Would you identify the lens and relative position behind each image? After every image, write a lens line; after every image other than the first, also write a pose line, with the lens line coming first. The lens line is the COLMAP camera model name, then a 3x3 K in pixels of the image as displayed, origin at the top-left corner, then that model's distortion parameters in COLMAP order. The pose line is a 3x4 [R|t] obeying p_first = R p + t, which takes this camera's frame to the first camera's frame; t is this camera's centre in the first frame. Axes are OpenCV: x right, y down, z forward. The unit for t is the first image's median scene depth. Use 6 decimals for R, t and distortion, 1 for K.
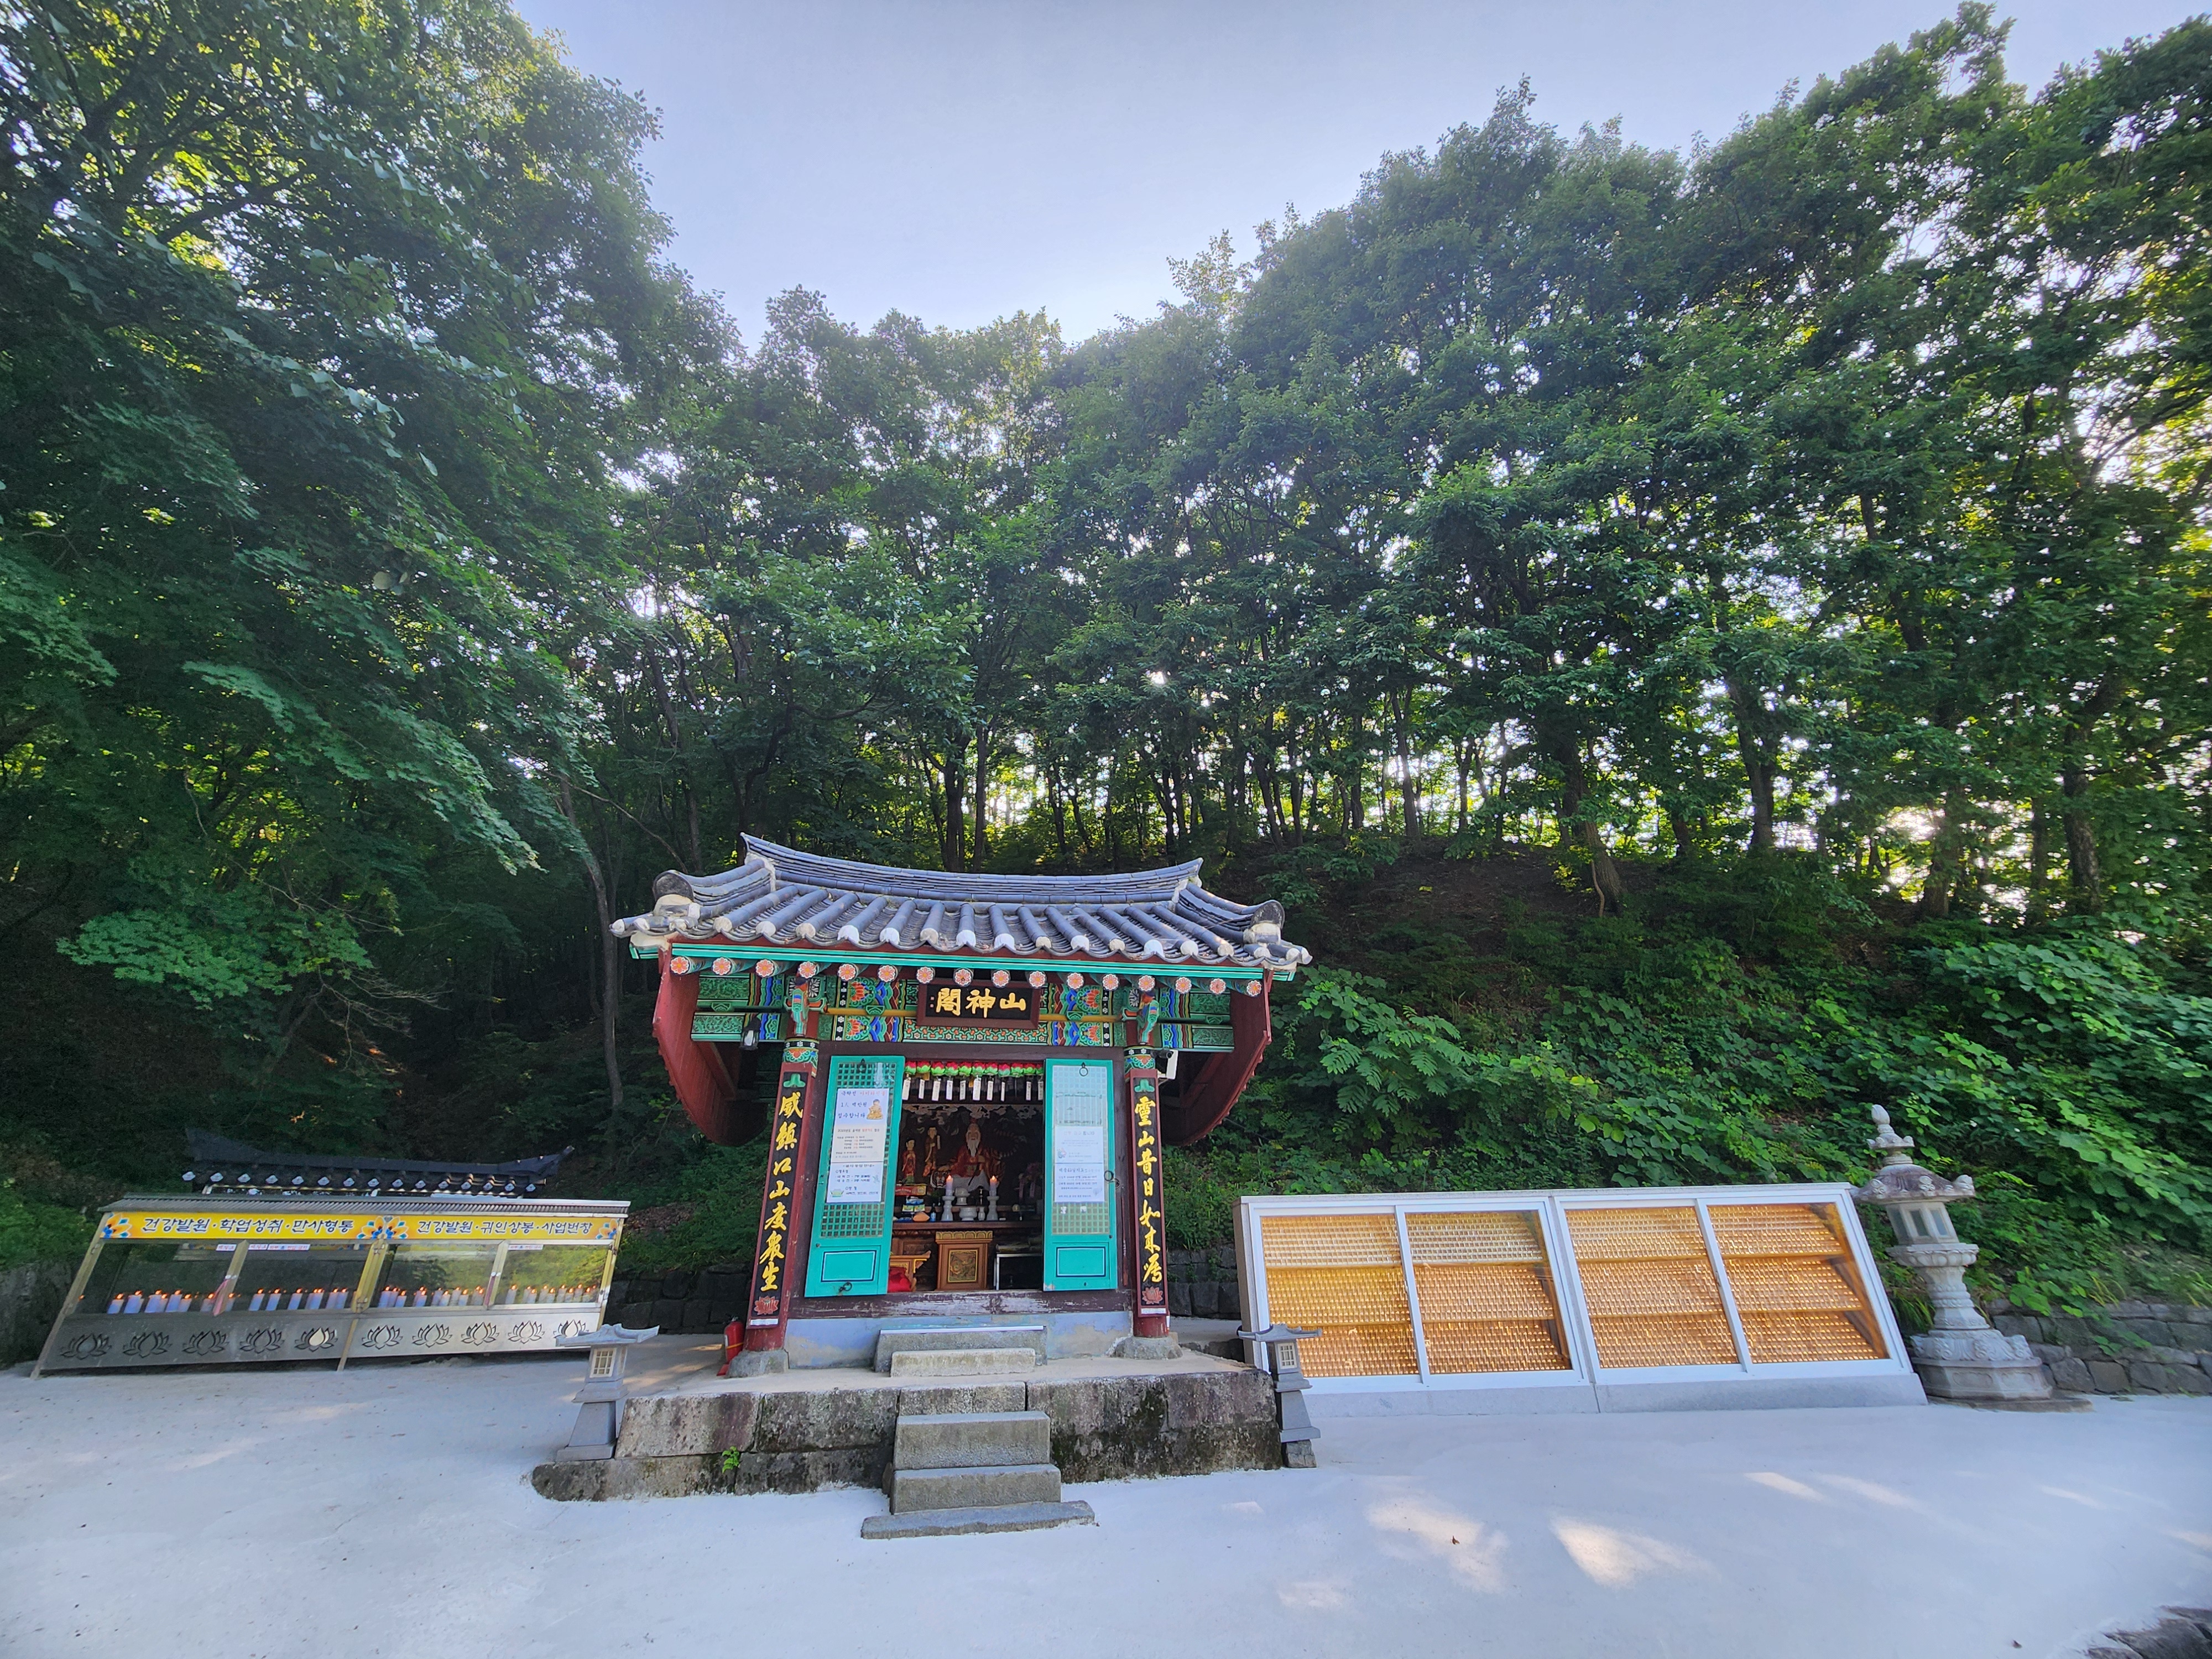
lens RADIAL K [[891.7, 0, 1101.1], [0, 891.7, 830.2], [0, 0, 1]] dist [-0.000924, -0.000085]
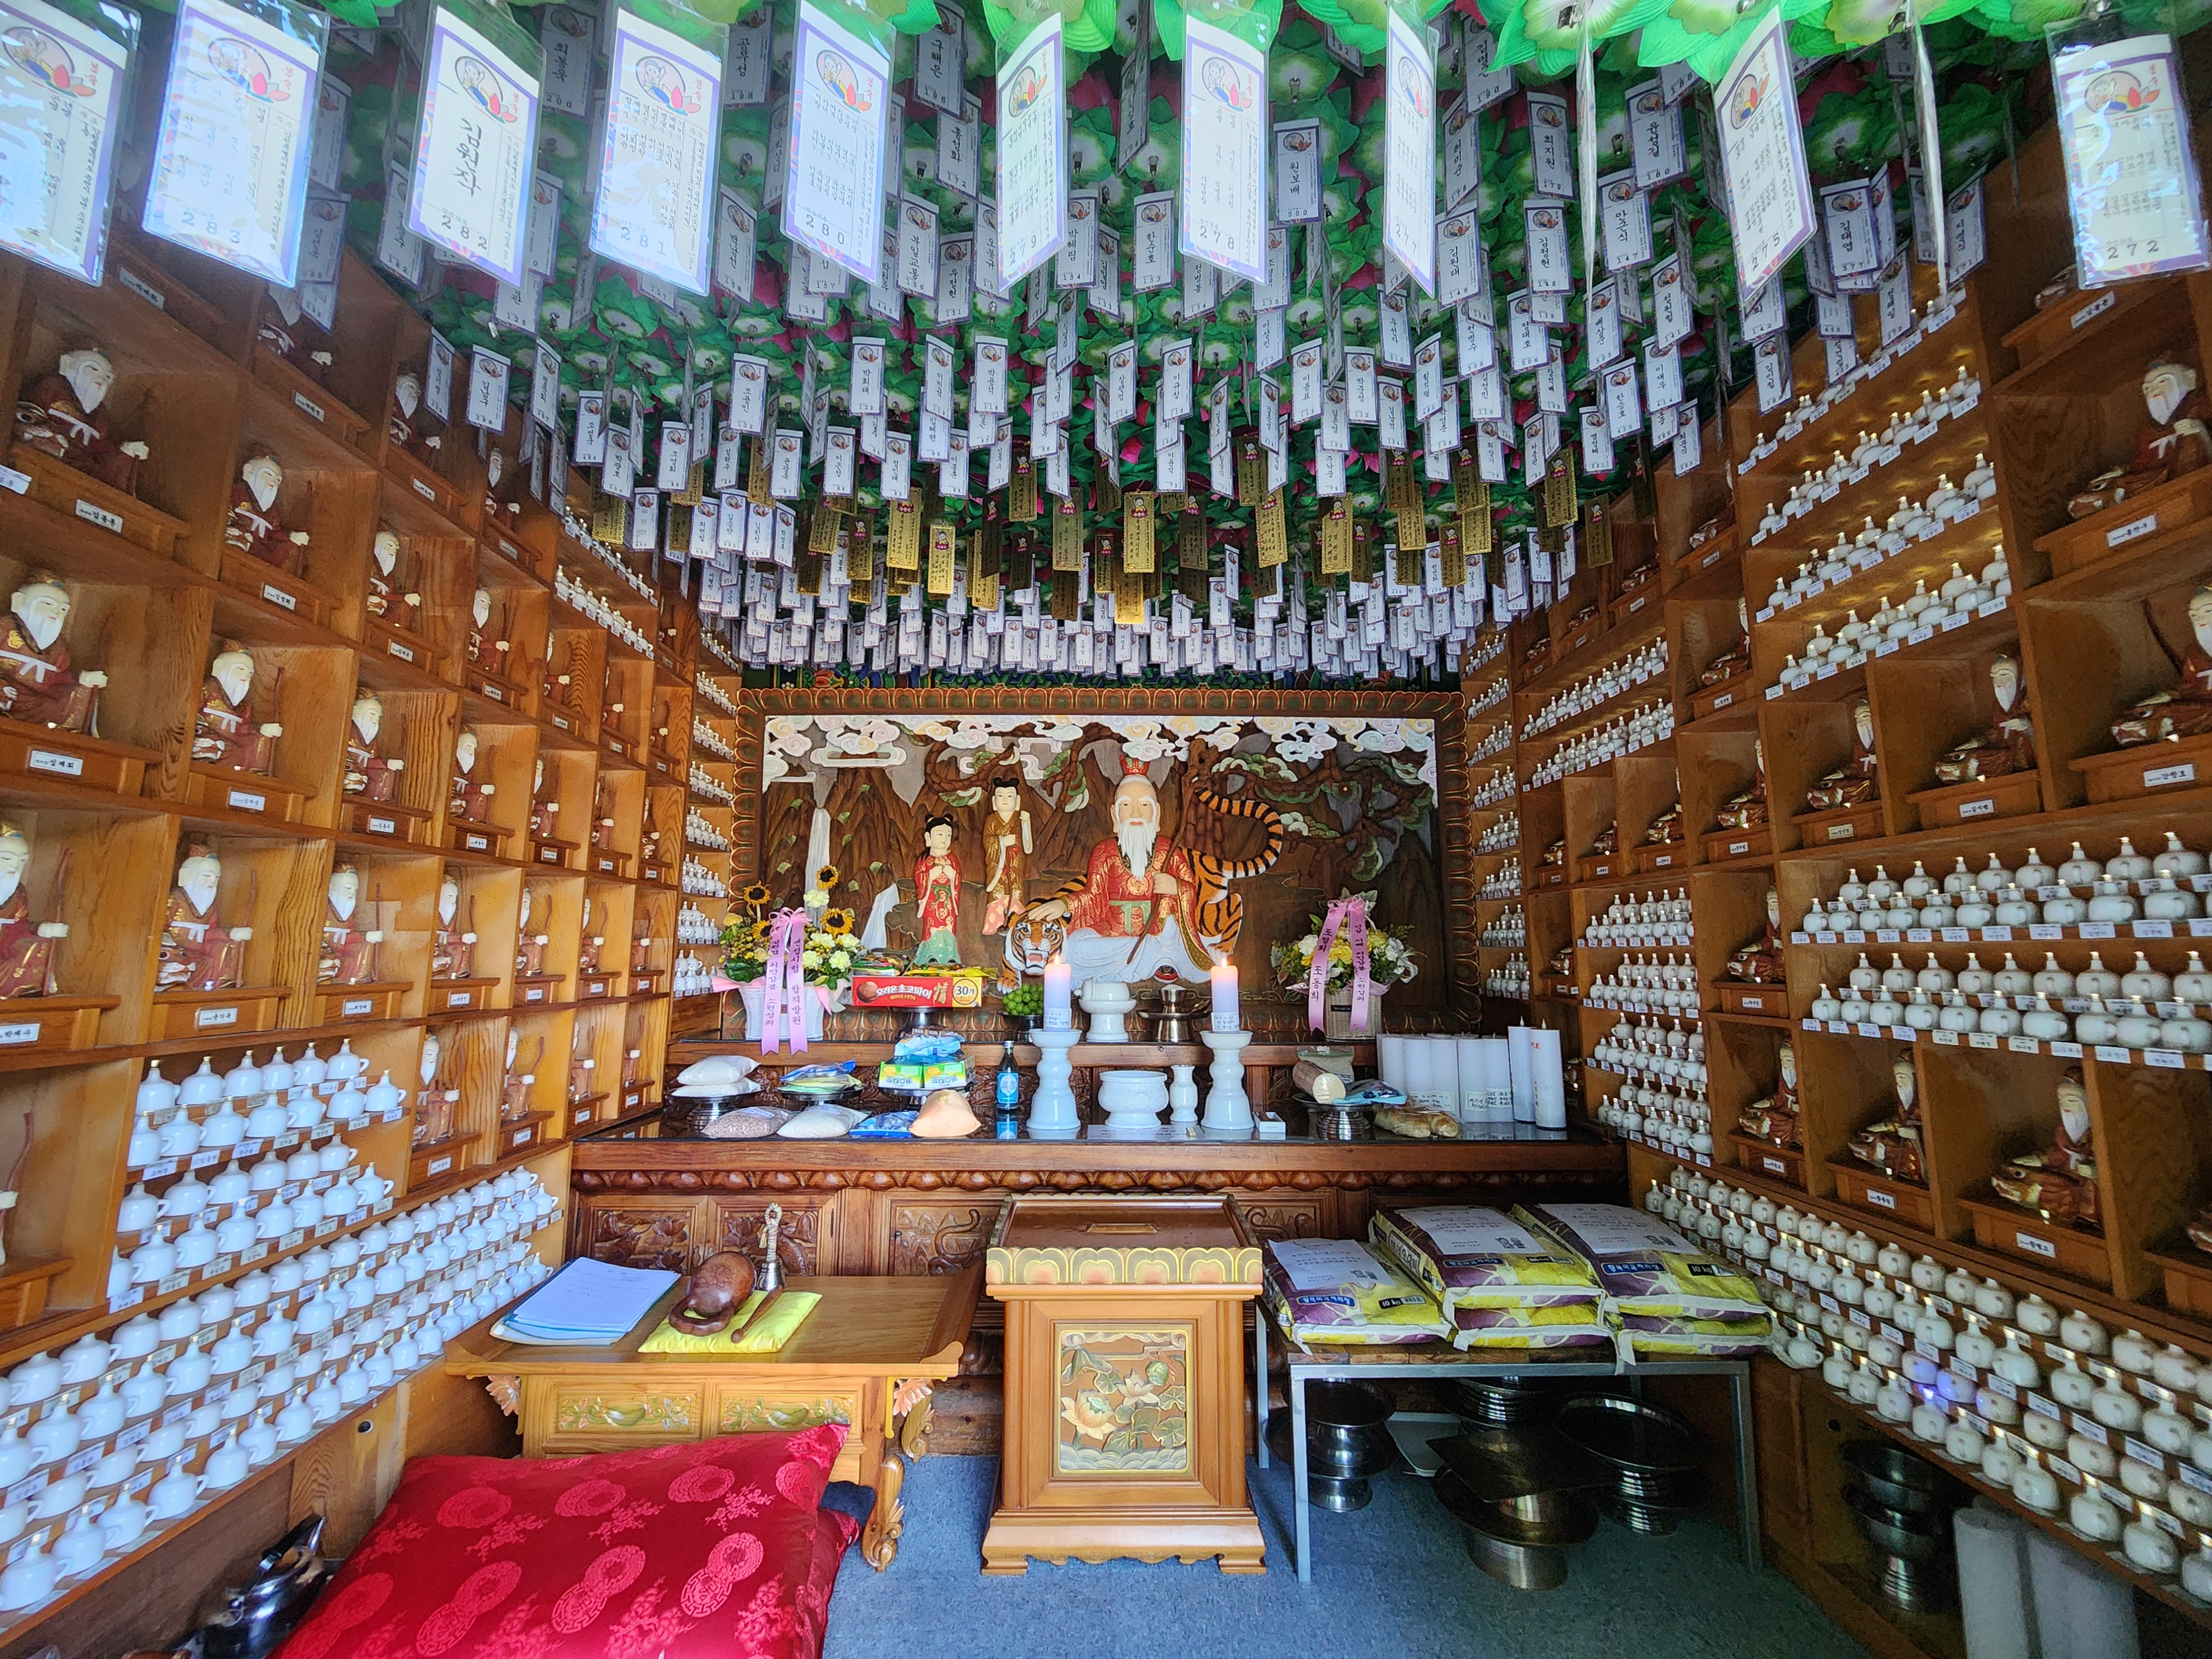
lens RADIAL K [[891.7, 0, 1105.0], [0, 891.7, 829.8], [0, 0, 1]] dist [-0.000924, -0.000085]
pose [[0.987746, -0.002736, -0.156046, -0.113357], [0.053900, 0.944306, 0.324624, 0.265877], [0.146467, -0.329057, 0.932882, 0.760248]]
